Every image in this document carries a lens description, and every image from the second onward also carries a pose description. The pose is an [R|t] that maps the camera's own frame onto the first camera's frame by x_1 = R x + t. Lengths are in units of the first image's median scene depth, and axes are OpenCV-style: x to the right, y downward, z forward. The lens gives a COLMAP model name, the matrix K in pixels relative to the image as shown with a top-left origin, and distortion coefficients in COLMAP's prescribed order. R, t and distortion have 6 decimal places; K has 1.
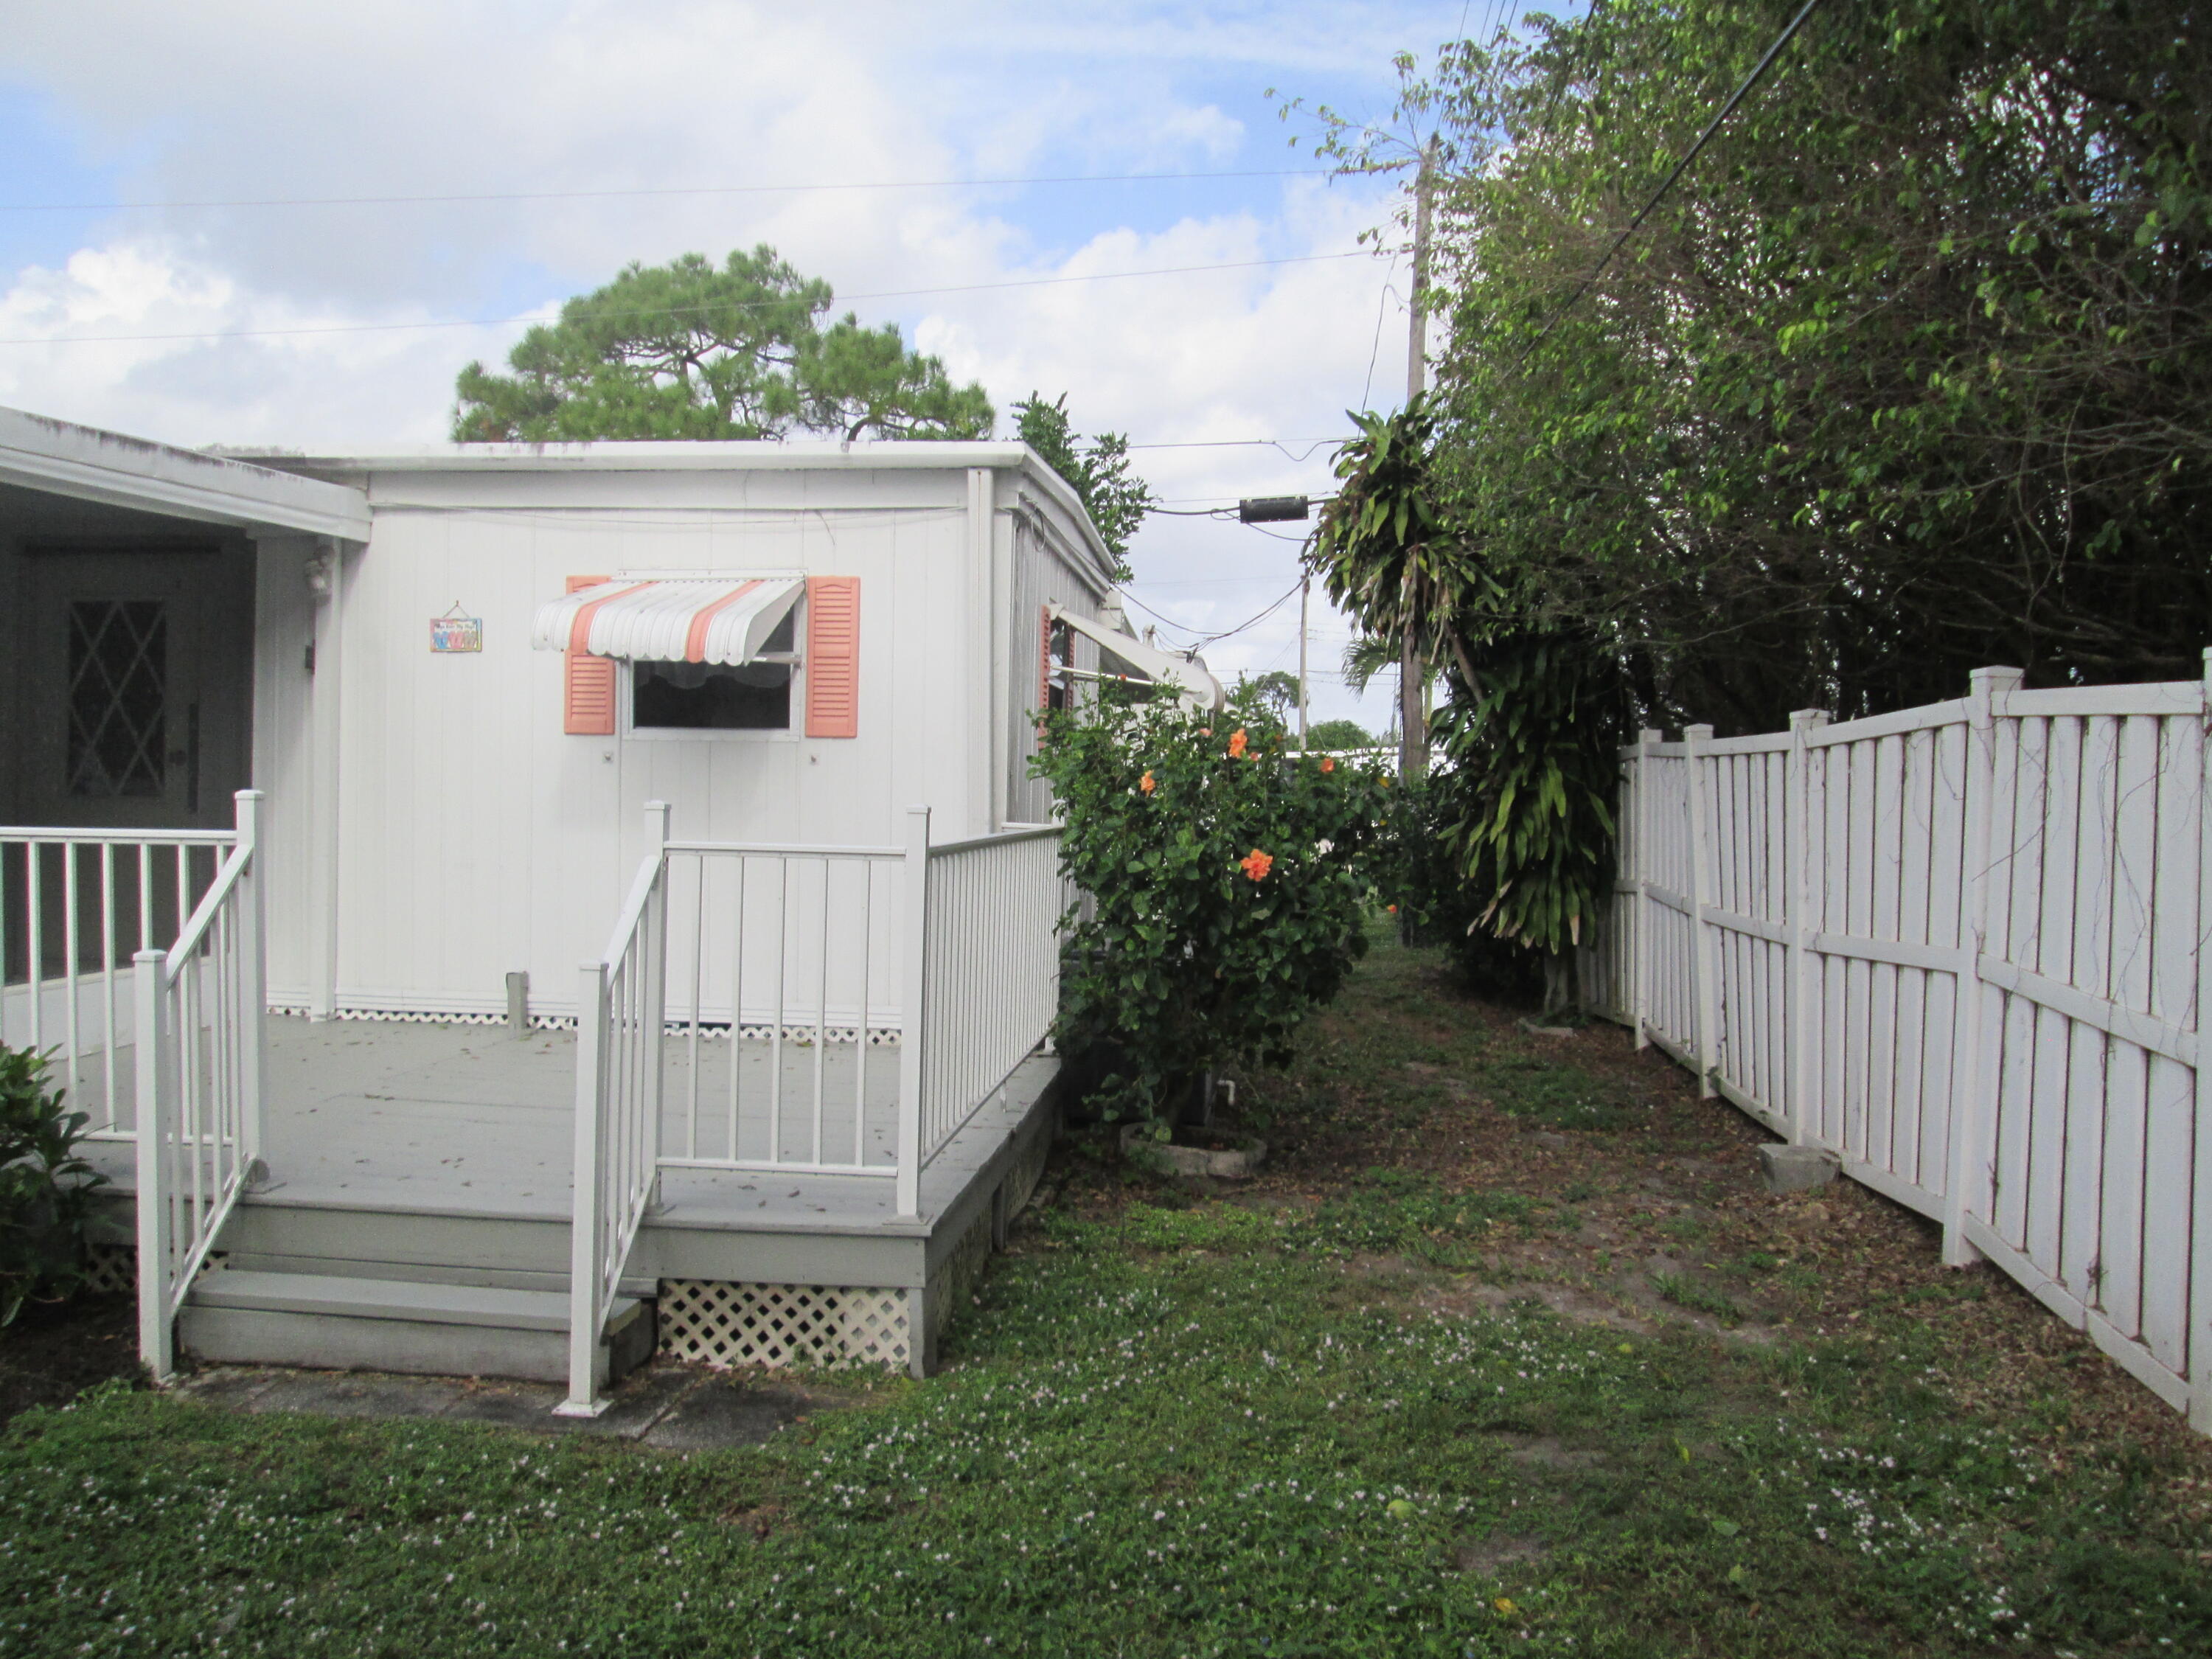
lens RADIAL K [[1843.1, 0, 1119.9], [0, 1843.1, 816.8], [0, 0, 1]] dist [-0.051398, 0.029889]
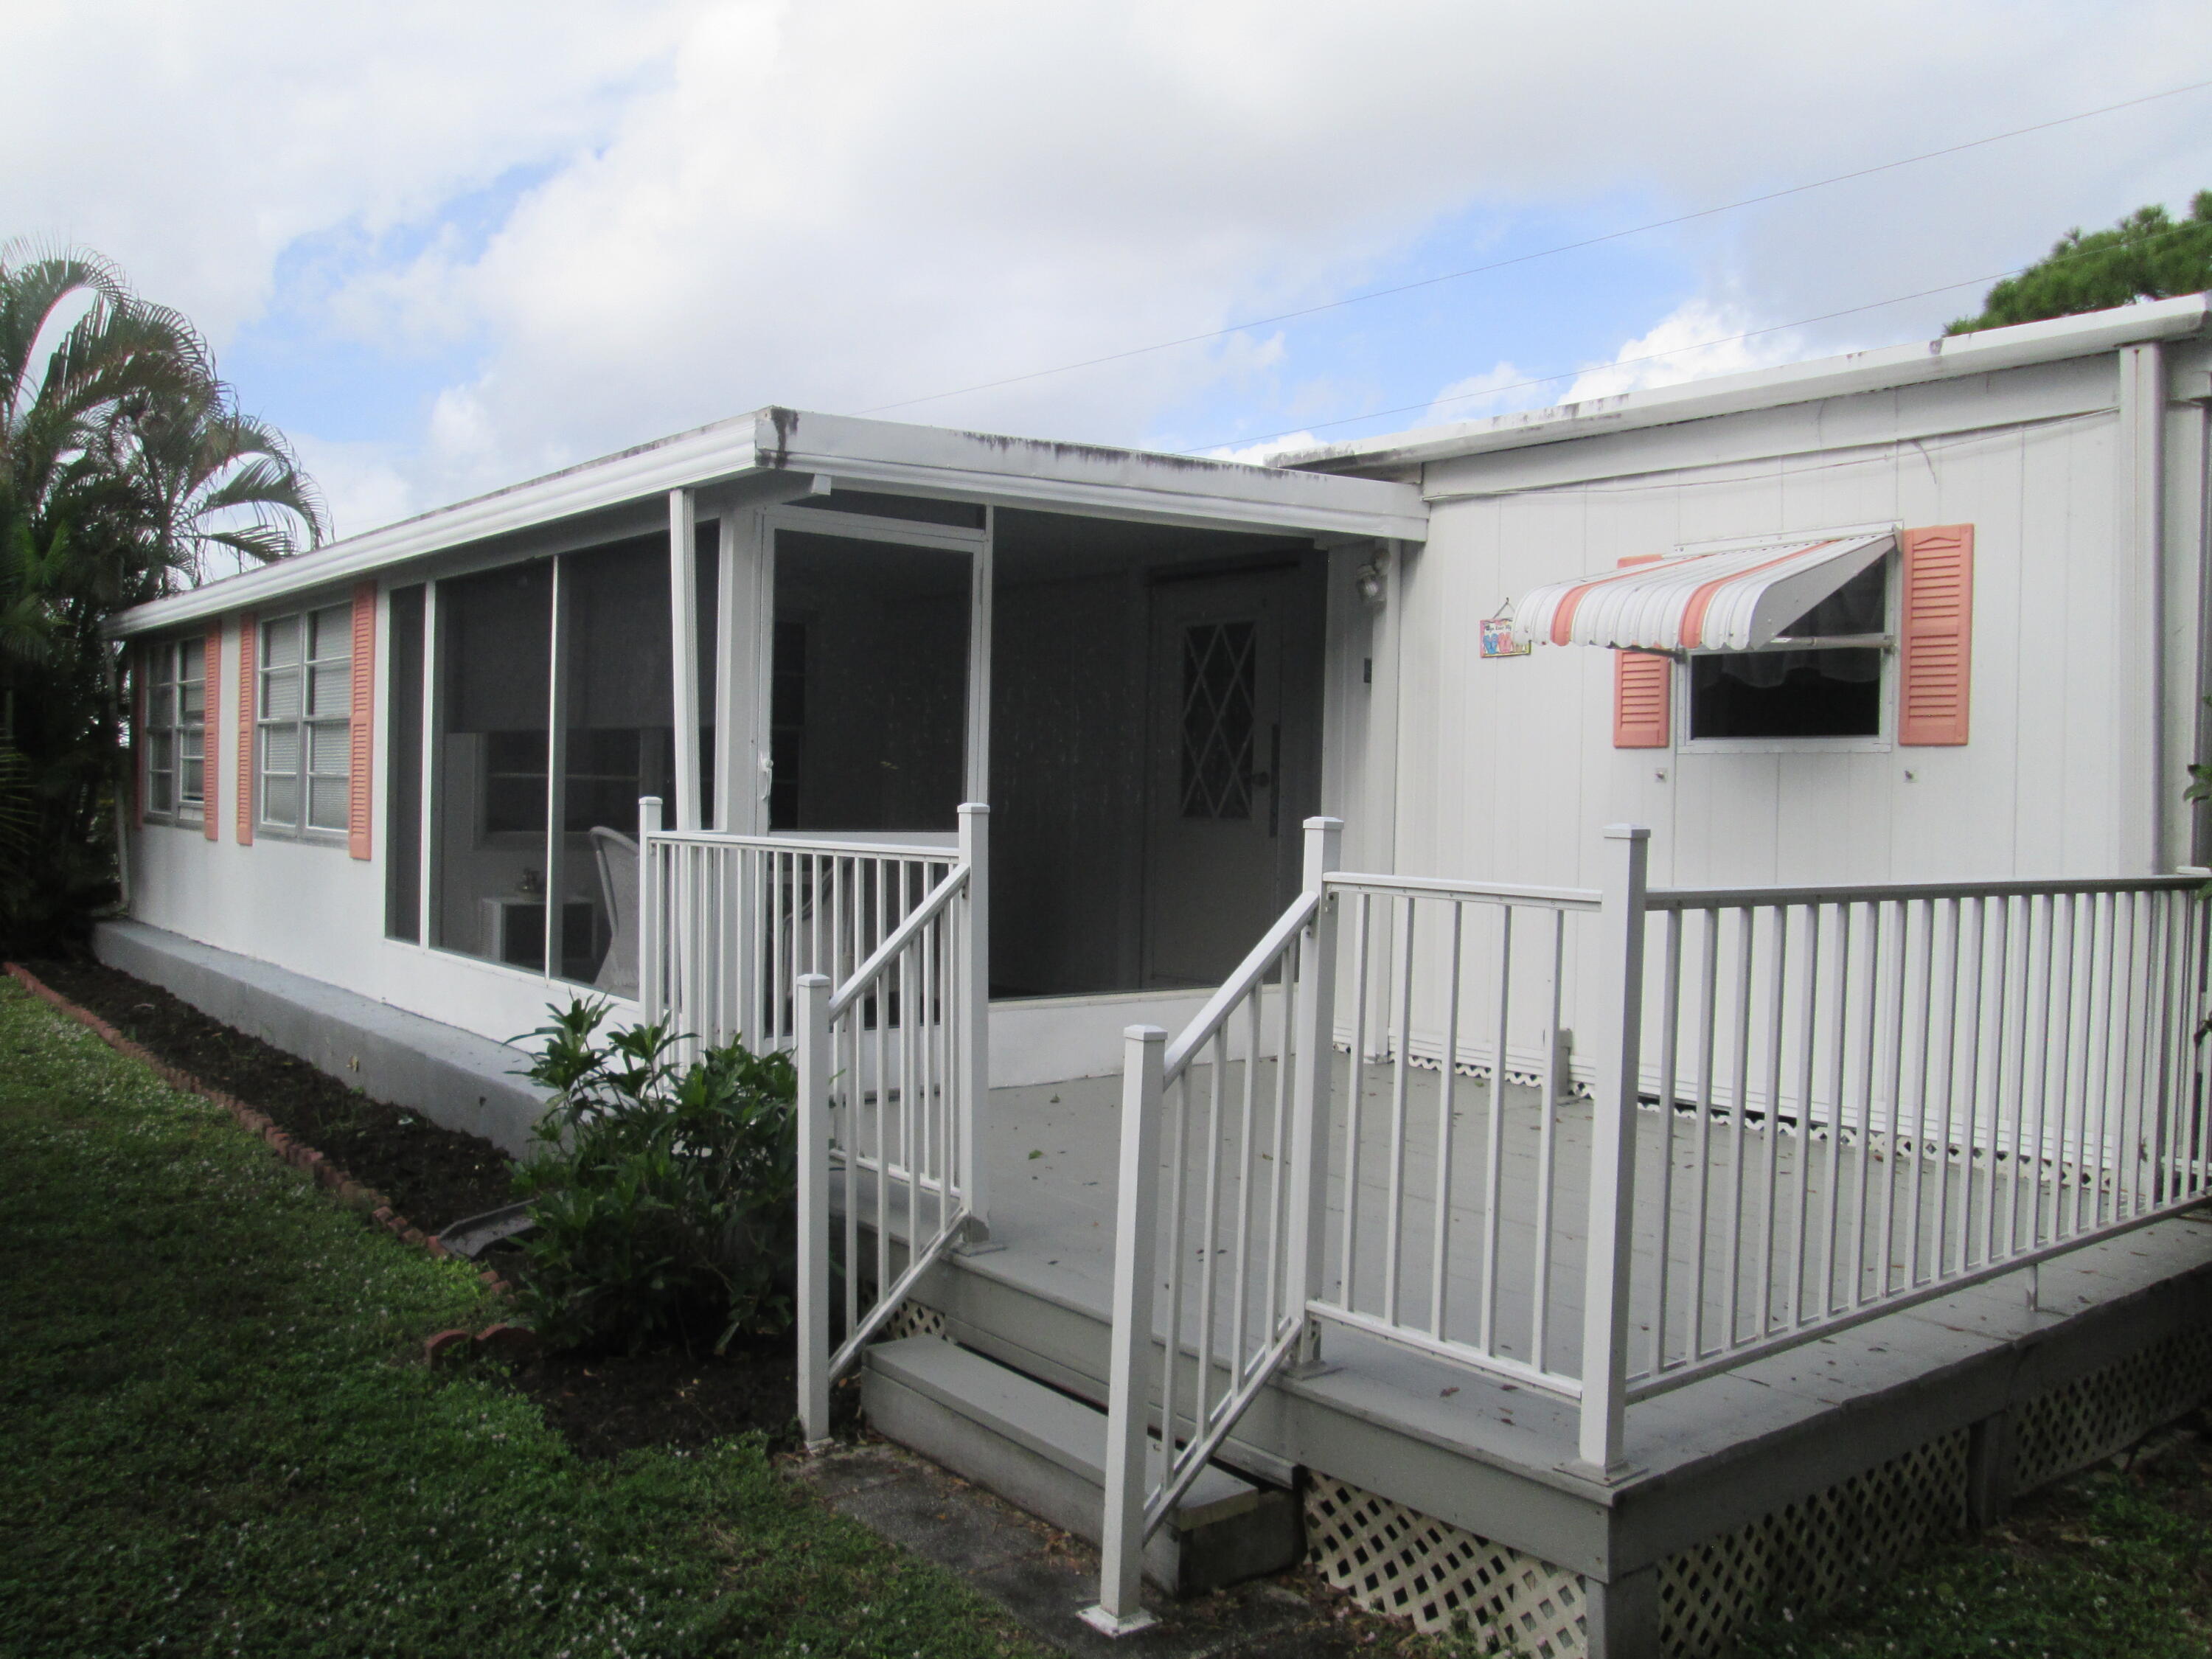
lens RADIAL K [[1843.1, 0, 1084.8], [0, 1843.1, 817.9], [0, 0, 1]] dist [-0.051398, 0.029889]
pose [[0.700059, 0.006669, -0.714054, 0.125751], [-0.020852, 0.999721, -0.011107, 0.001024], [0.713780, 0.022665, 0.700003, 0.246117]]
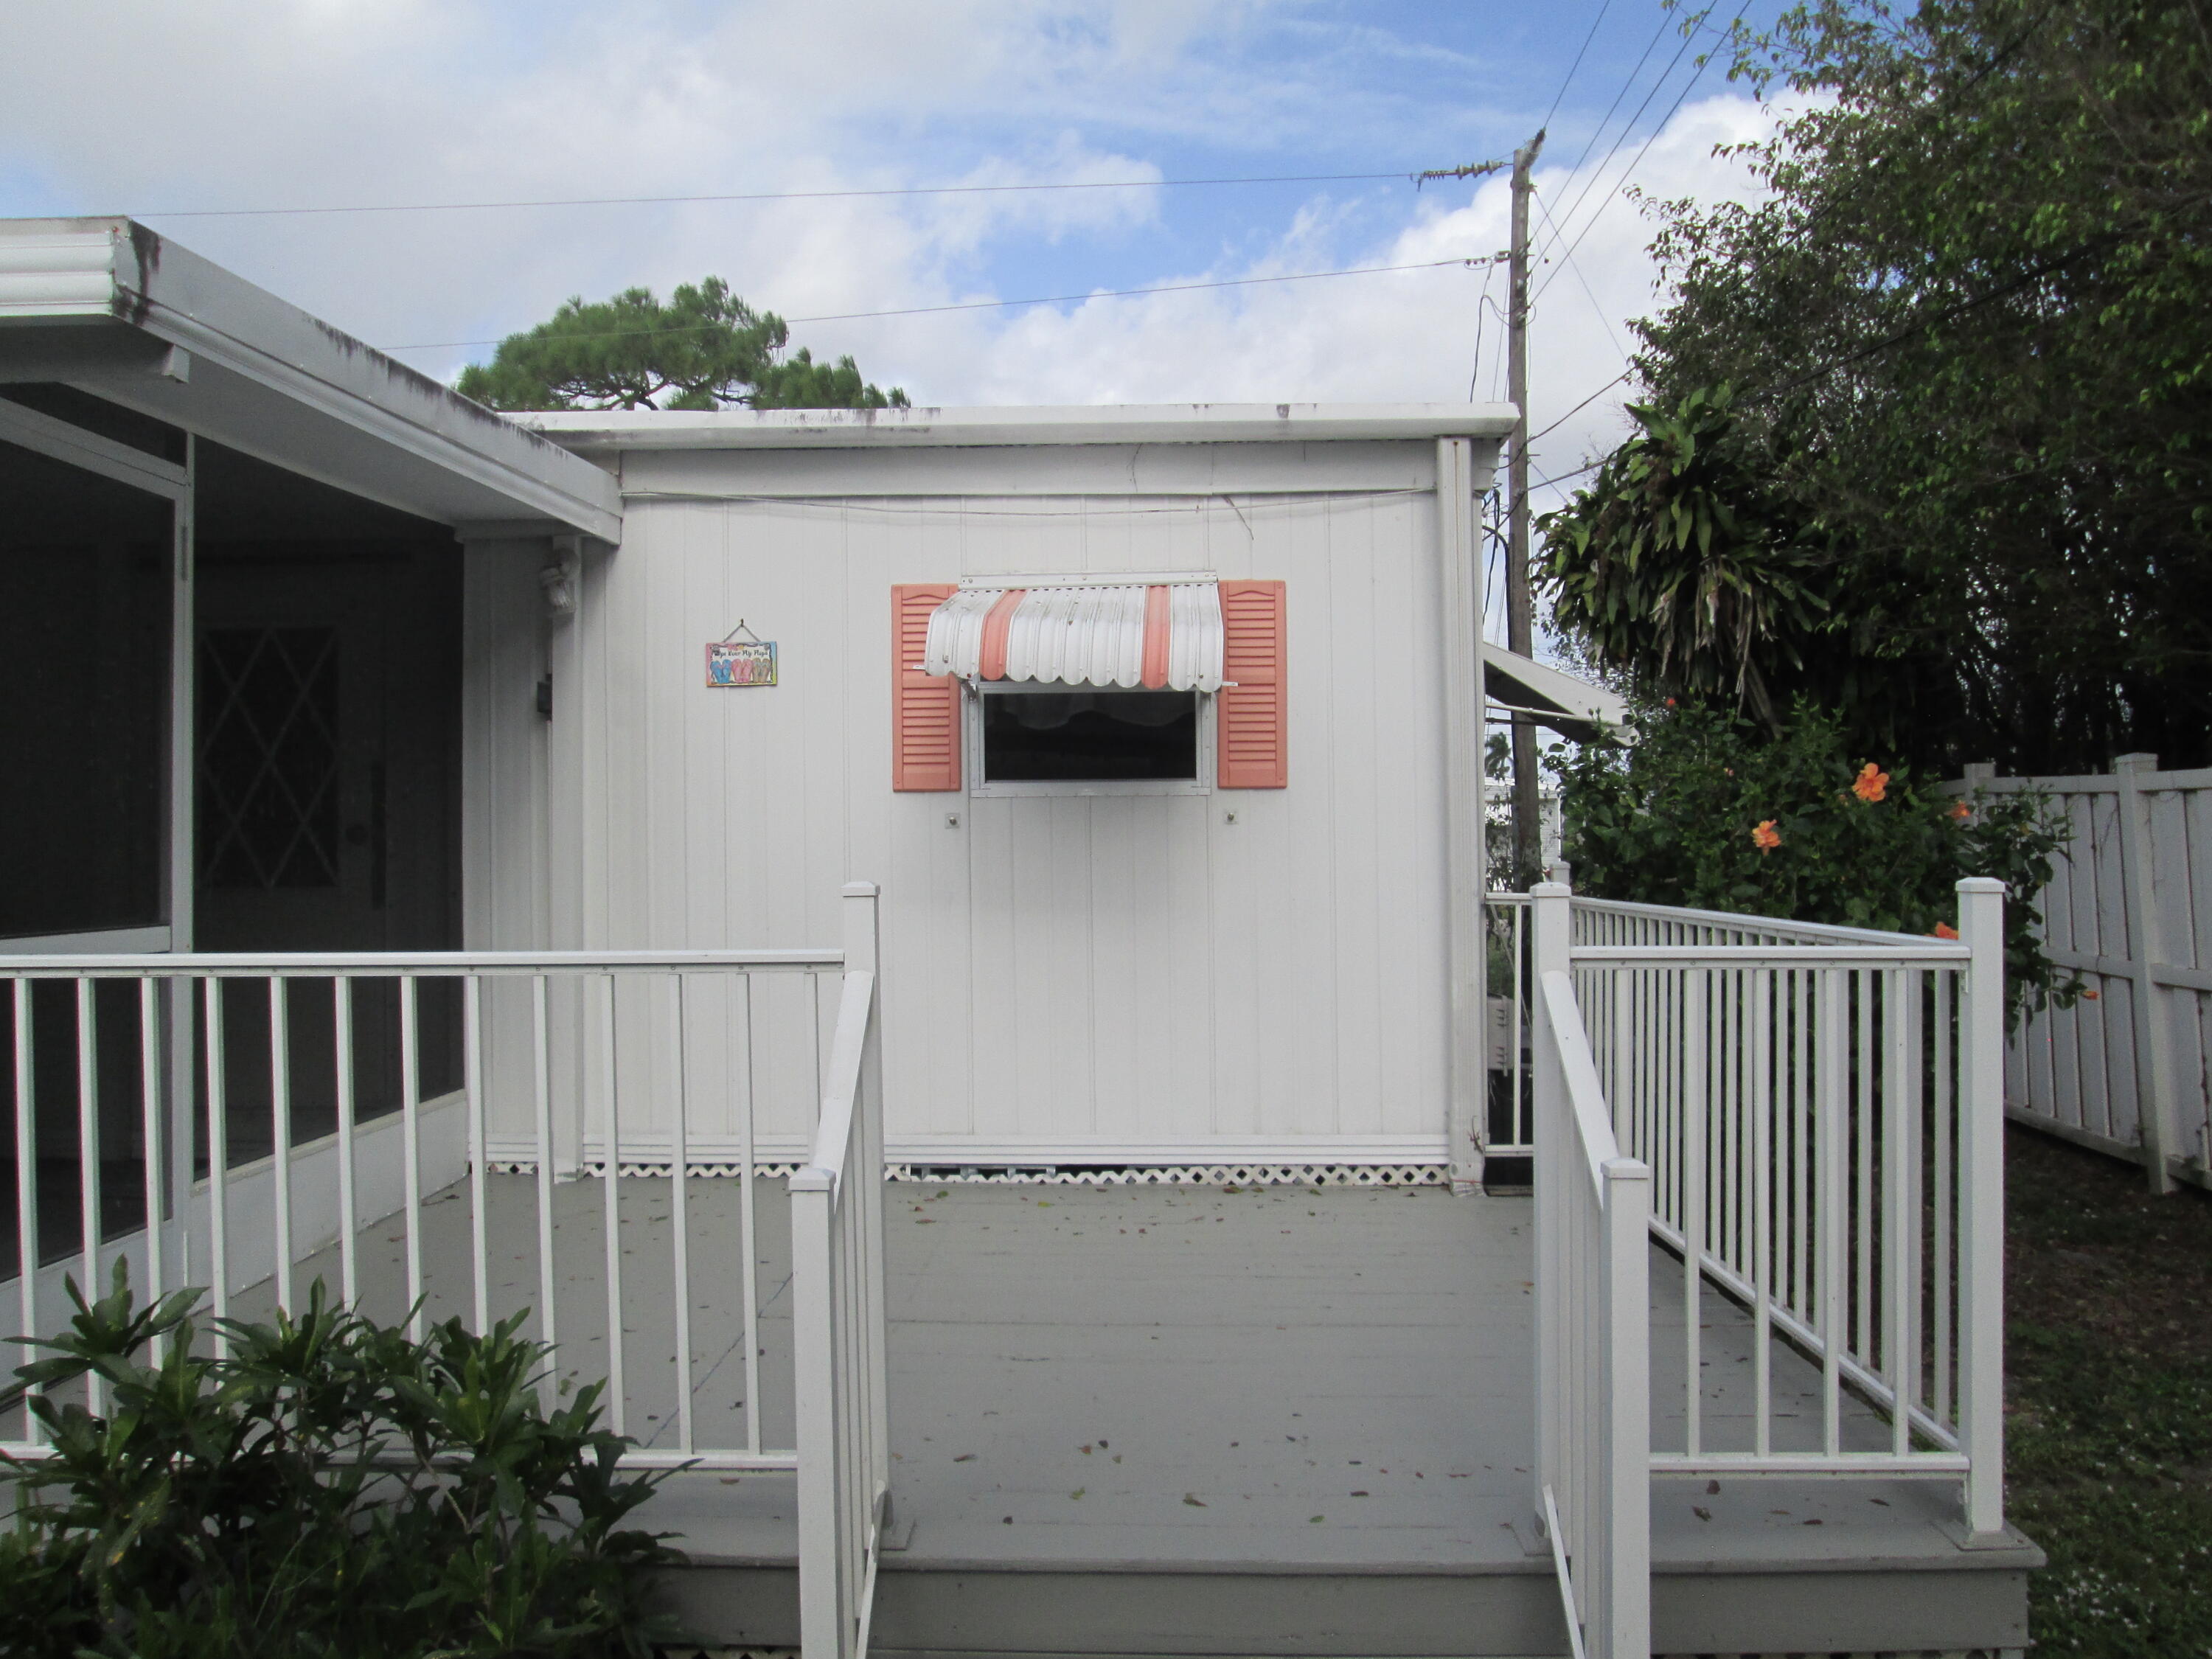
lens RADIAL K [[1843.1, 0, 1136.0], [0, 1843.1, 827.3], [0, 0, 1]] dist [-0.051398, 0.029889]
pose [[0.996759, -0.023579, 0.076915, -0.262638], [0.025430, 0.999408, -0.023178, -0.010125], [-0.076323, 0.025059, 0.996768, 0.232039]]
